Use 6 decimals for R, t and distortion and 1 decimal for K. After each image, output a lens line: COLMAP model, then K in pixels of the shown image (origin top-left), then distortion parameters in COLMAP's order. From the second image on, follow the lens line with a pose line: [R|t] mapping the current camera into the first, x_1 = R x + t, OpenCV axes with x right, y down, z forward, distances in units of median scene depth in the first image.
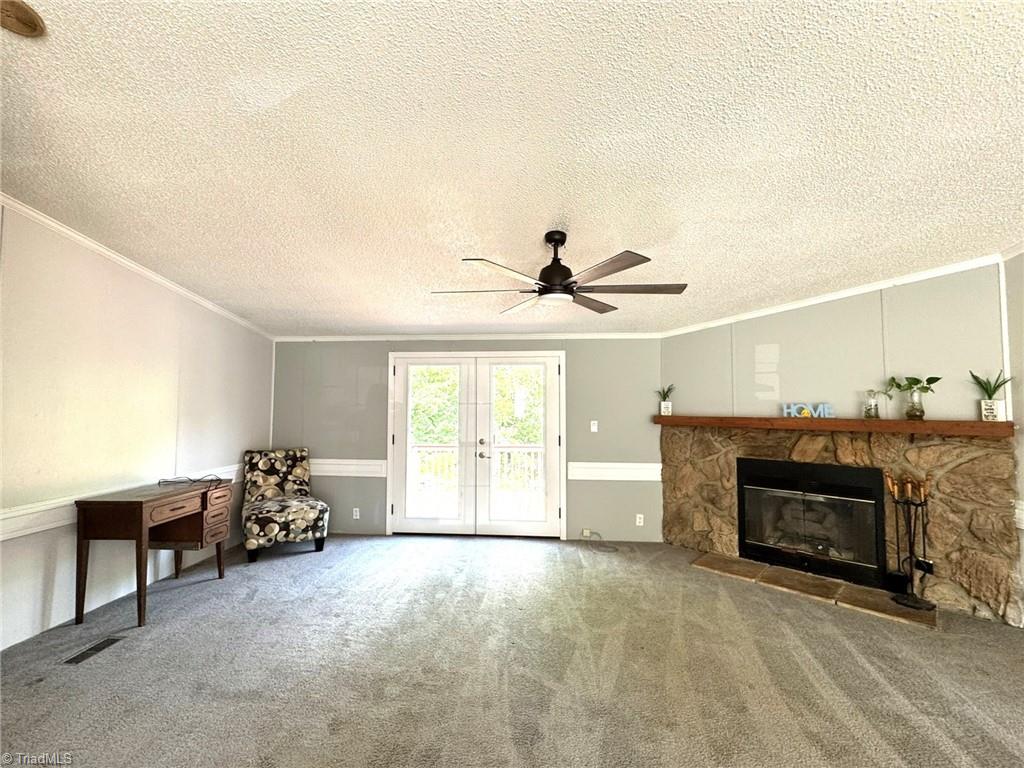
lens RADIAL K [[440.2, 0, 512.0], [0, 440.2, 384.0], [0, 0, 1]] dist [-0.001200, 0.000045]
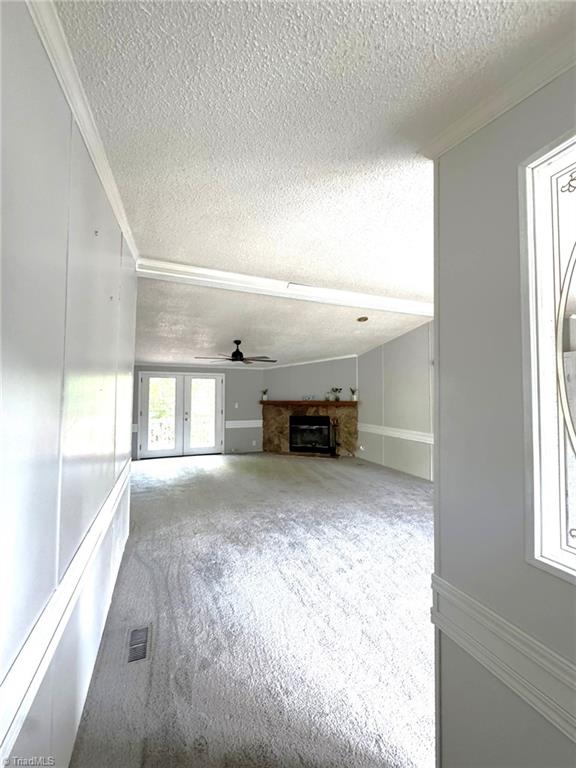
lens RADIAL K [[307.1, 0, 288.0], [0, 307.1, 384.0], [0, 0, 1]] dist [-0.000173, 0.000010]
pose [[0.895188, 0.015075, 0.445435, -0.353597], [-0.019420, 0.999798, 0.005191, -0.040343], [-0.445266, -0.013297, 0.895299, -0.708049]]
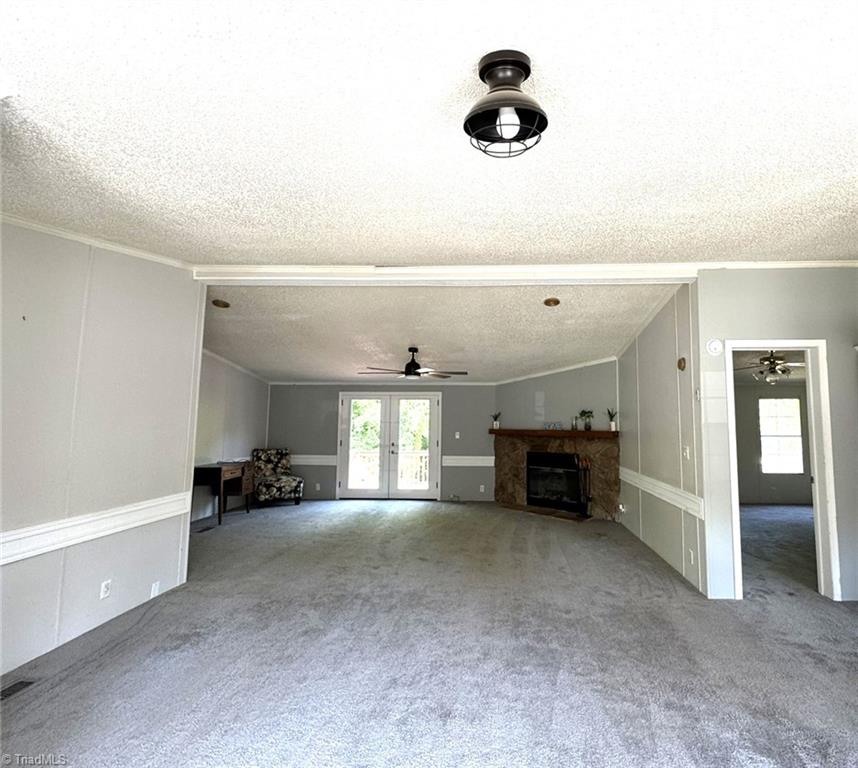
lens RADIAL K [[428.7, 0, 483.0], [0, 428.7, 384.6], [0, 0, 1]] dist [-0.000529, -0.000260]
pose [[0.998964, 0.005957, 0.045121, 0.241913], [-0.004167, 0.999205, -0.039644, -0.043787], [-0.045321, 0.039415, 0.998195, -0.818329]]
